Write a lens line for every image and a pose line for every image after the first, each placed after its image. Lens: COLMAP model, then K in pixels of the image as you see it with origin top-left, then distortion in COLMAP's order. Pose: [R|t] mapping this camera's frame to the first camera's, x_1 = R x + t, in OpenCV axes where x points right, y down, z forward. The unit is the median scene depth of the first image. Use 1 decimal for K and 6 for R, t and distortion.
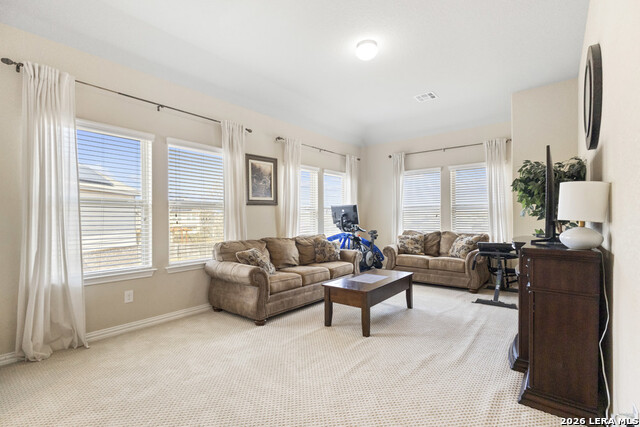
lens RADIAL K [[295.1, 0, 313.4], [0, 295.1, 218.2], [0, 0, 1]] dist [-0.000292, 0.001655]
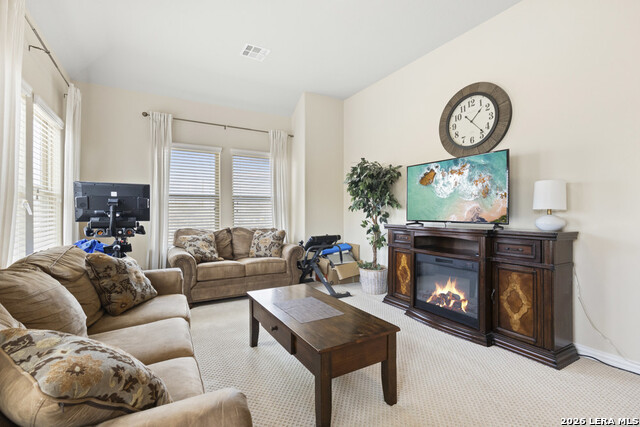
lens RADIAL K [[295.1, 0, 318.0], [0, 295.1, 208.6], [0, 0, 1]] dist [-0.000292, 0.001655]
pose [[0.354636, 0.019551, 0.934800, -0.238503], [0.000721, 0.999775, -0.021183, 0.010597], [-0.935004, 0.008186, 0.354543, 0.509173]]
